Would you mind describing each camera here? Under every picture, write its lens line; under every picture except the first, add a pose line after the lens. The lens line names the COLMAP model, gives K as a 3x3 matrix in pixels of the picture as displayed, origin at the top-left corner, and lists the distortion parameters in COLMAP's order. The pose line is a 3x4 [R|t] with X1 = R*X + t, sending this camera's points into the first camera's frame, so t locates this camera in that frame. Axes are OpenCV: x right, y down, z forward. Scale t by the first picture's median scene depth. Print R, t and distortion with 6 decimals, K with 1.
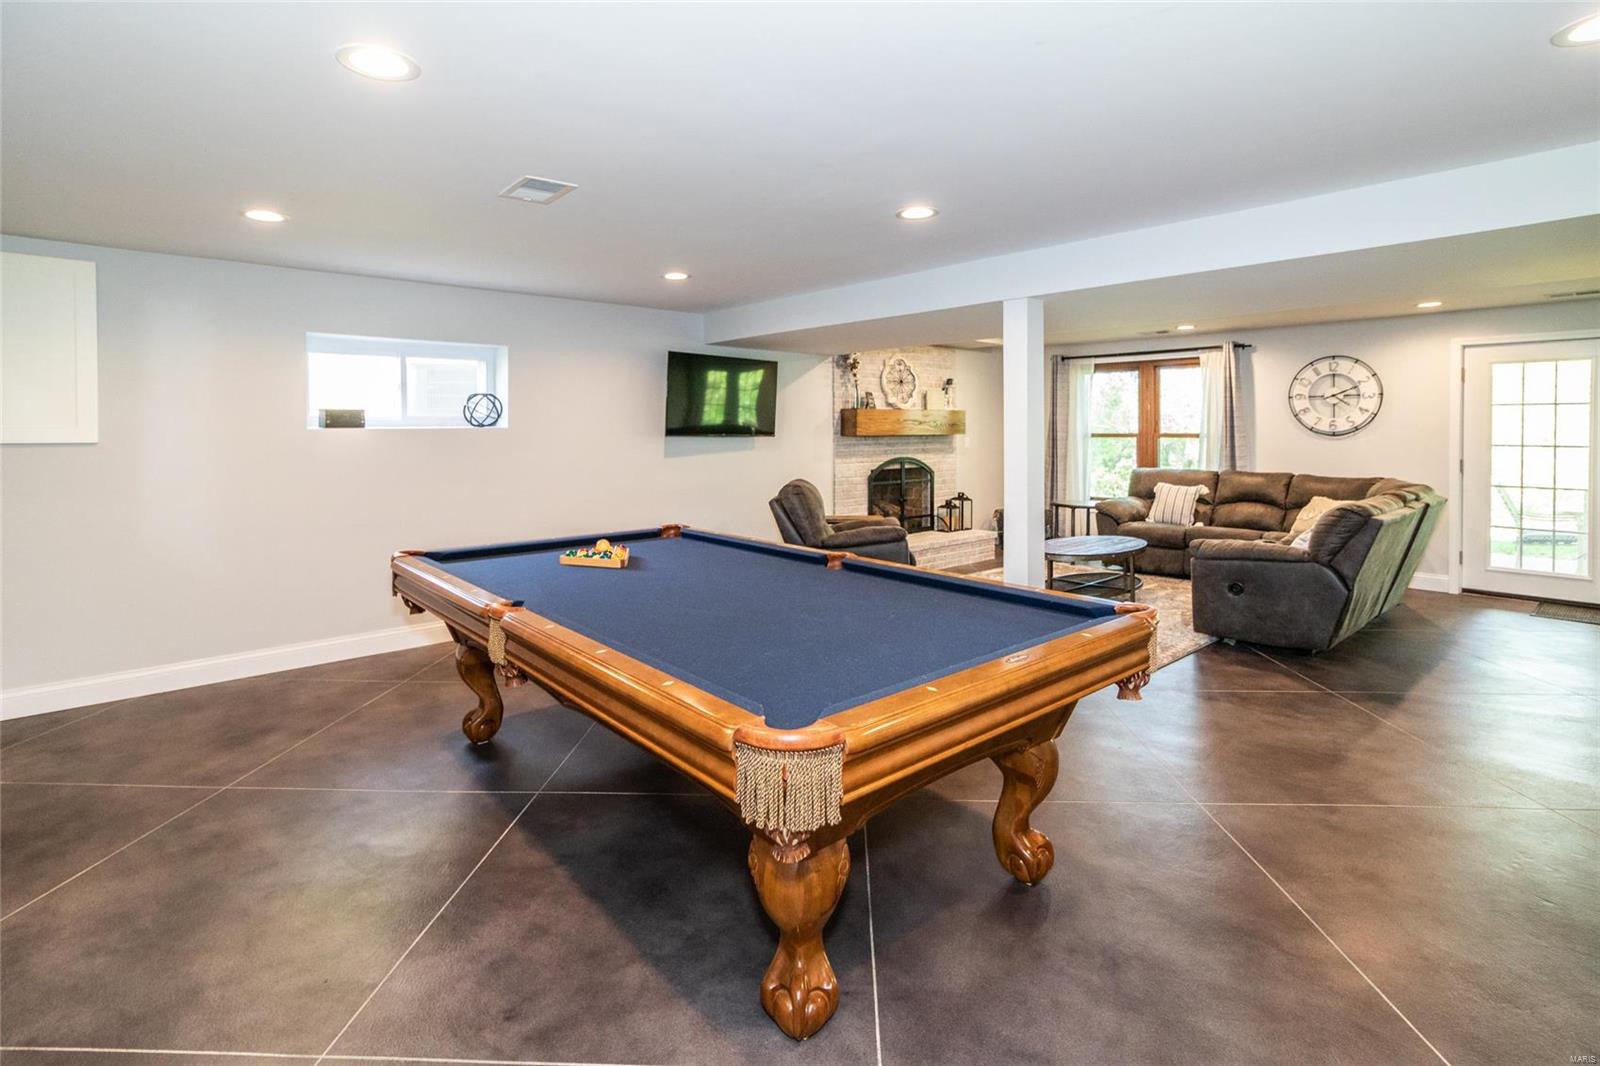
lens RADIAL K [[749.3, 0, 825.9], [0, 749.3, 434.0], [0, 0, 1]] dist [0.000475, 0.002295]
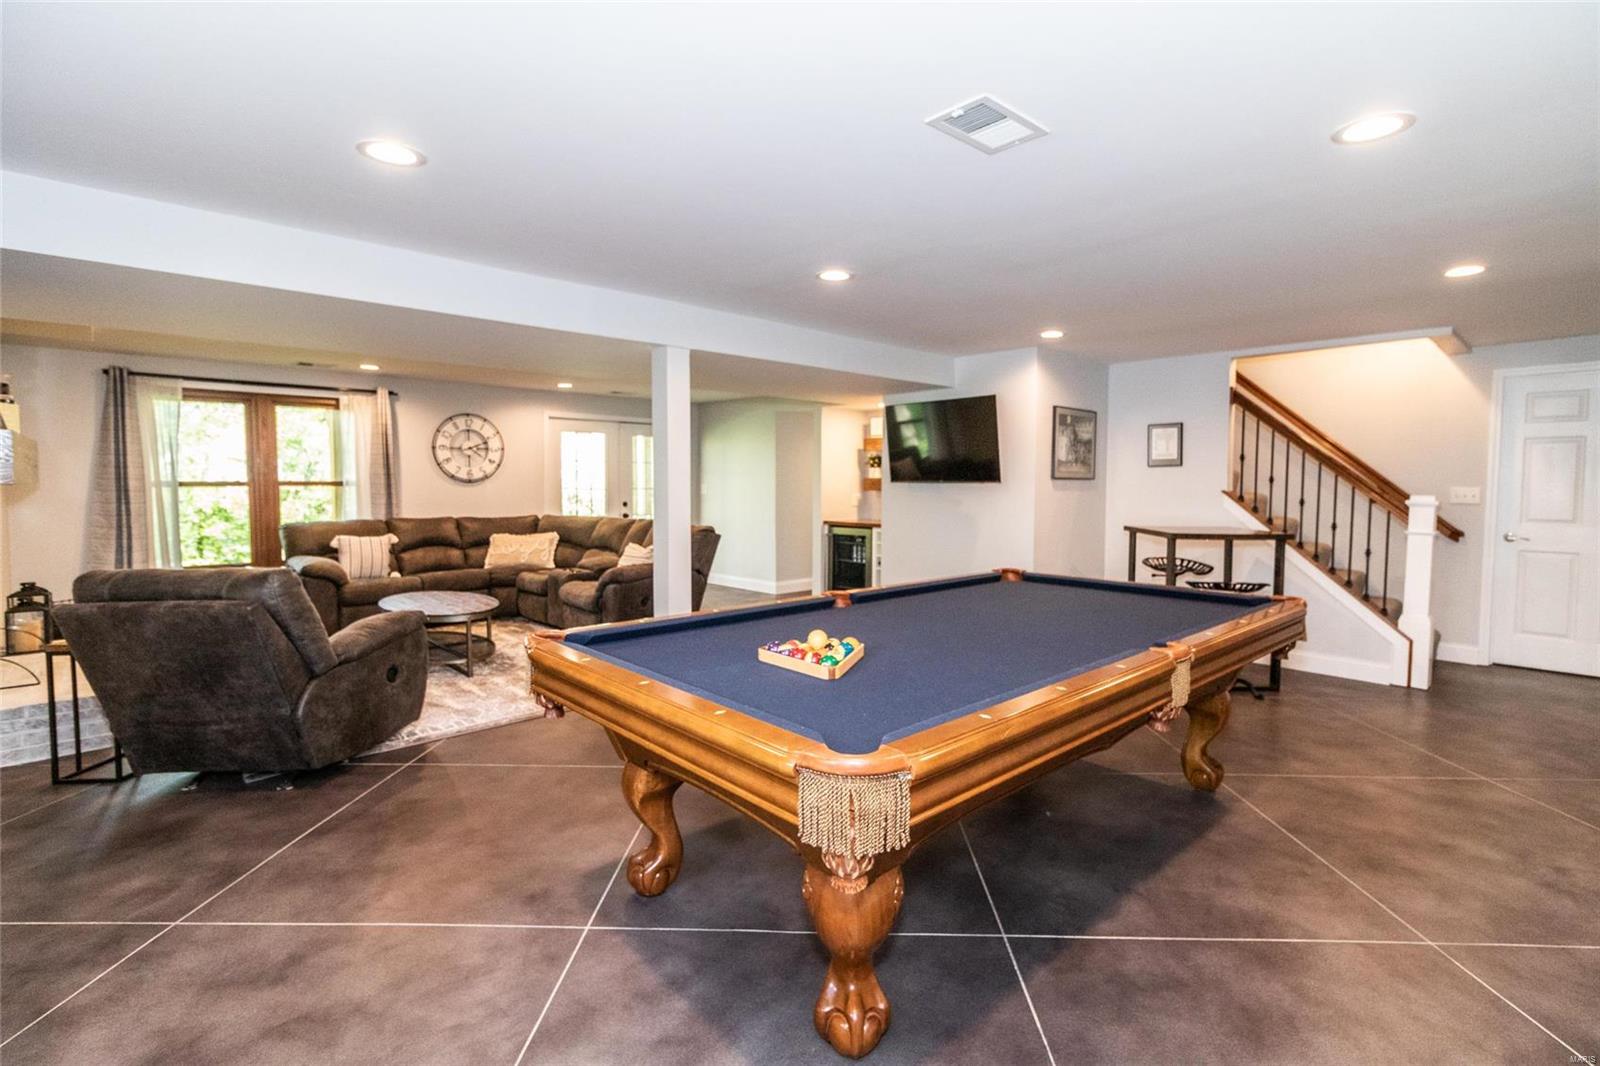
lens RADIAL K [[749.3, 0, 767.5], [0, 749.3, 521.0], [0, 0, 1]] dist [0.000475, 0.002295]
pose [[0.034010, -0.054501, 0.997934, -0.446327], [0.004066, 0.998511, 0.054394, 0.000317], [-0.999413, 0.002208, 0.034181, 0.472600]]
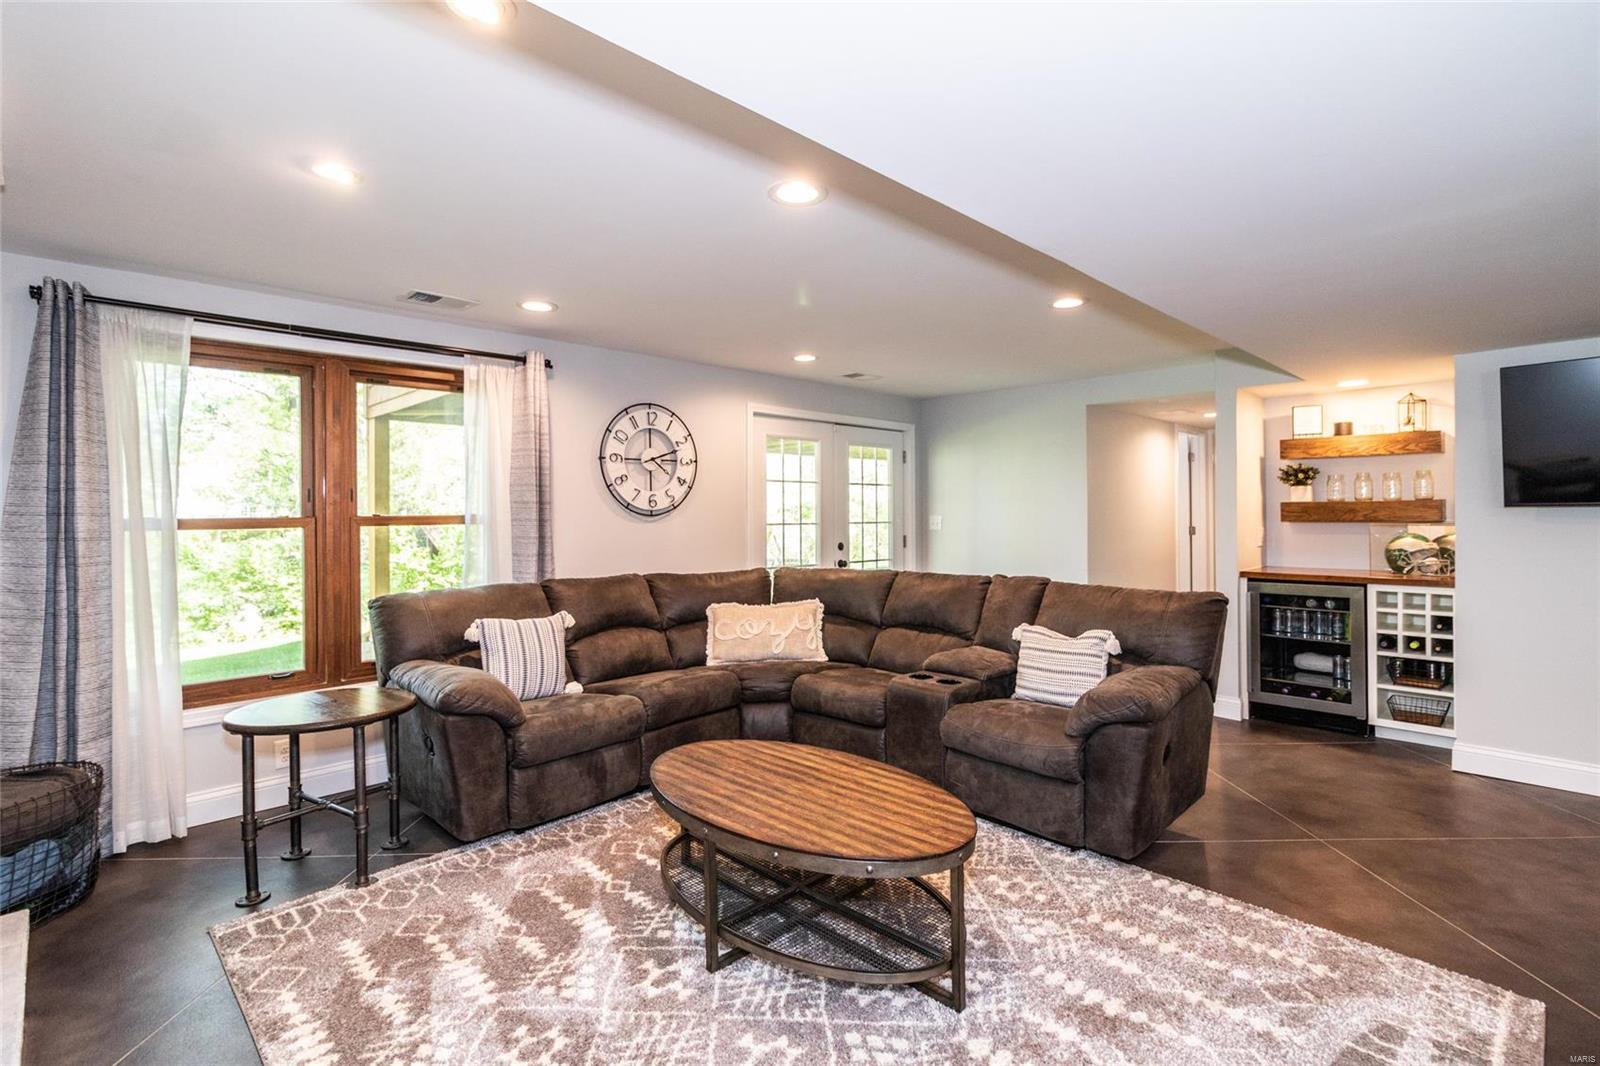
lens RADIAL K [[747.5, 0, 764.0], [0, 747.5, 511.4], [0, 0, 1]] dist [-0.008813, 0.001439]
pose [[-0.004999, 0.000829, 0.999987, -0.028631], [0.014068, 0.999901, -0.000759, -0.000034], [-0.999889, 0.014064, -0.005010, 0.850108]]
